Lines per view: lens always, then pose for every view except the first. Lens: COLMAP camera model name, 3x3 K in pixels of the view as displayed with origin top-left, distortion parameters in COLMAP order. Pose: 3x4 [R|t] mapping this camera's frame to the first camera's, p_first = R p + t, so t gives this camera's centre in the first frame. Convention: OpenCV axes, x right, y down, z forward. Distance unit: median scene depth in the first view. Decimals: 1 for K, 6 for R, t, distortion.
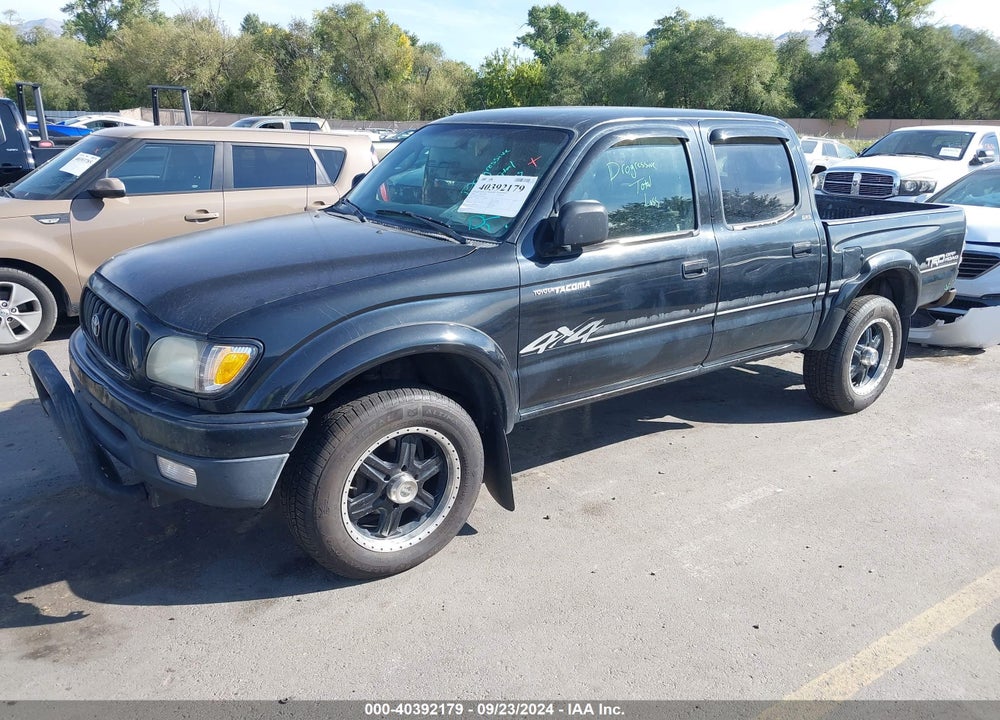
lens RADIAL K [[807.8, 0, 482.2], [0, 807.8, 381.1], [0, 0, 1]] dist [0.014531, -0.013023]
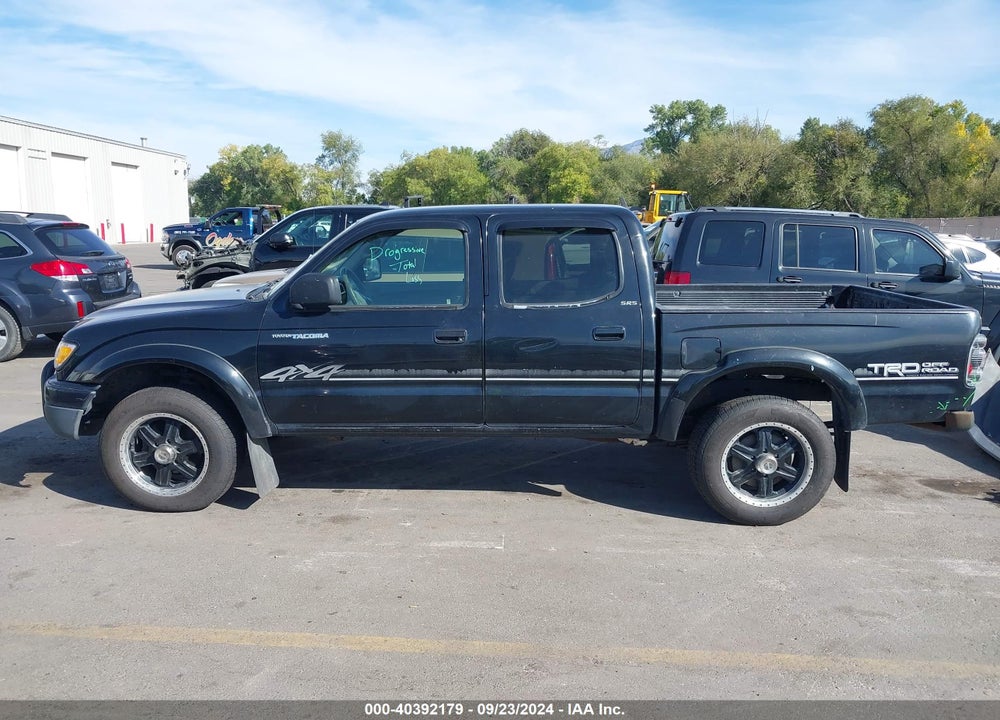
lens RADIAL K [[807.8, 0, 482.2], [0, 807.8, 381.1], [0, 0, 1]] dist [0.014531, -0.013023]
pose [[0.778968, 0.108584, -0.617591, 0.793632], [-0.179324, 0.982336, -0.053469, -0.015545], [0.600876, 0.152399, 0.784680, 0.091022]]
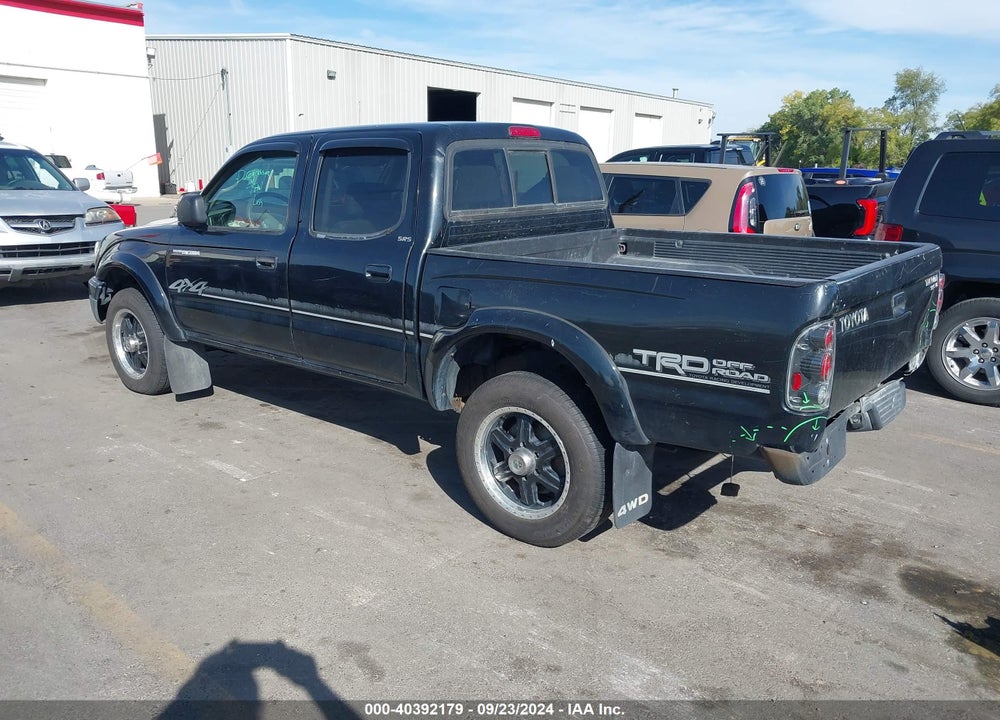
lens RADIAL K [[807.8, 0, 482.2], [0, 807.8, 381.1], [0, 0, 1]] dist [0.014531, -0.013023]
pose [[0.212947, 0.233826, -0.948672, 1.120070], [-0.299006, 0.939955, 0.164560, -0.200120], [0.930188, 0.248616, 0.270076, 0.783274]]
